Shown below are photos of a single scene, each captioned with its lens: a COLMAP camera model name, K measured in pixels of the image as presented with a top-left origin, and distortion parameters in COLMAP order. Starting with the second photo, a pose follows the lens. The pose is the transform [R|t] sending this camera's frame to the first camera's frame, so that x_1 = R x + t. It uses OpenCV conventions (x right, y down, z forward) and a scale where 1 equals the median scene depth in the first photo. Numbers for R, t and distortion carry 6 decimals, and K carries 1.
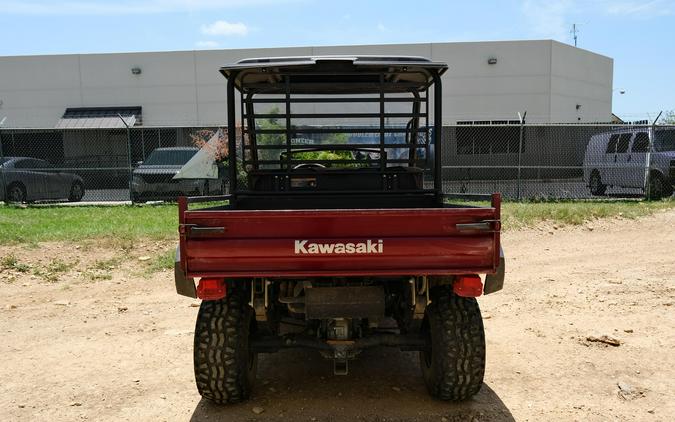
lens RADIAL K [[537.3, 0, 336.1], [0, 537.3, 226.5], [0, 0, 1]] dist [-0.007685, -0.003484]
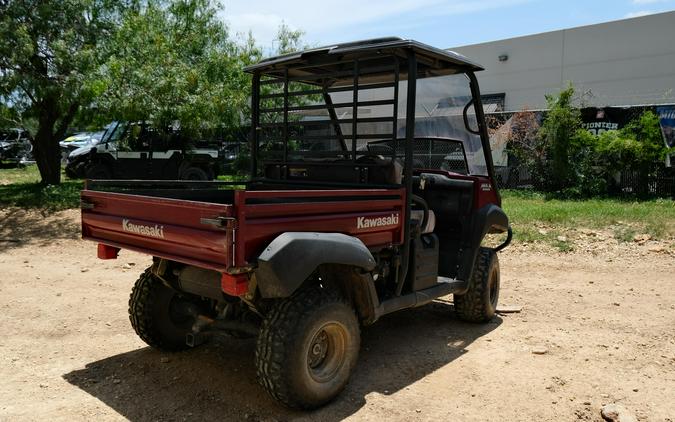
lens RADIAL K [[537.3, 0, 336.1], [0, 537.3, 226.5], [0, 0, 1]] dist [-0.007685, -0.003484]
pose [[0.748001, 0.099945, -0.656129, 0.705334], [-0.082539, 0.994930, 0.057456, -0.044246], [0.658545, 0.011179, 0.752458, 0.269117]]
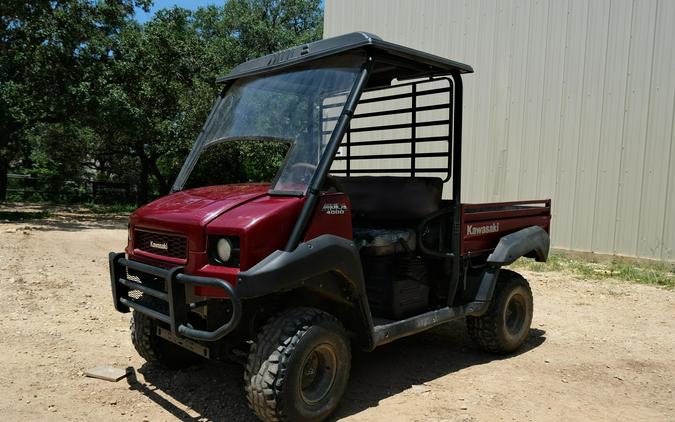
lens RADIAL K [[537.3, 0, 336.1], [0, 537.3, 226.5], [0, 0, 1]] dist [-0.007685, -0.003484]
pose [[-0.676457, -0.056180, 0.734337, -0.750233], [0.056264, 0.990230, 0.127587, -0.155075], [-0.734330, 0.127624, -0.666687, 1.810718]]
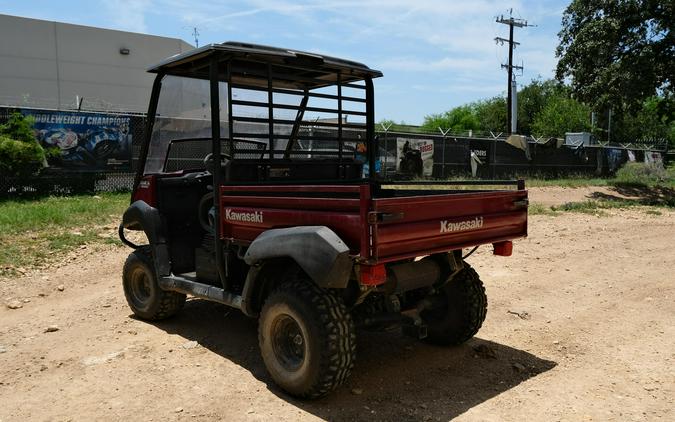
lens RADIAL K [[538.3, 0, 337.5], [0, 538.3, 211.0], [0, 0, 1]] dist [-0.012521, 0.000164]
pose [[0.745866, -0.047118, 0.664427, -0.663290], [0.057711, 0.998315, 0.006011, -0.010706], [-0.663591, 0.033862, 0.747329, 0.186275]]
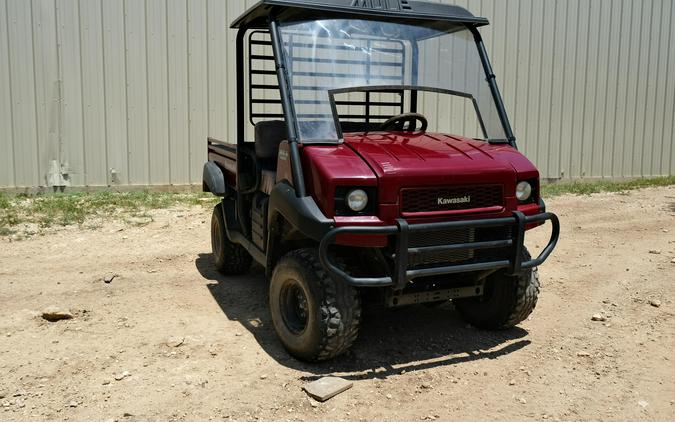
lens RADIAL K [[559.2, 0, 337.5], [0, 559.2, 211.0], [0, 0, 1]] dist [-0.001285, -0.000511]
pose [[-0.928273, 0.055875, -0.367678, 0.431114], [-0.034385, 0.971520, 0.234450, -0.206236], [0.370306, 0.230277, -0.899914, 2.129003]]
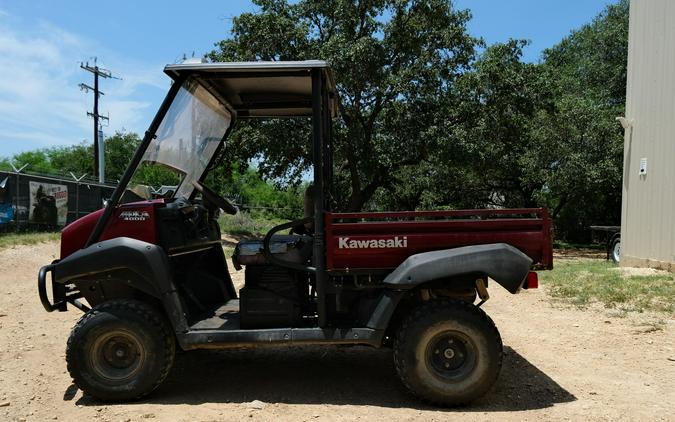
lens RADIAL K [[537.3, 0, 336.1], [0, 537.3, 226.5], [0, 0, 1]] dist [-0.007685, -0.003484]
pose [[0.043868, -0.003403, 0.999032, -1.052780], [0.093628, 0.995607, -0.000720, -0.037082], [-0.994640, 0.093569, 0.043994, 0.956497]]
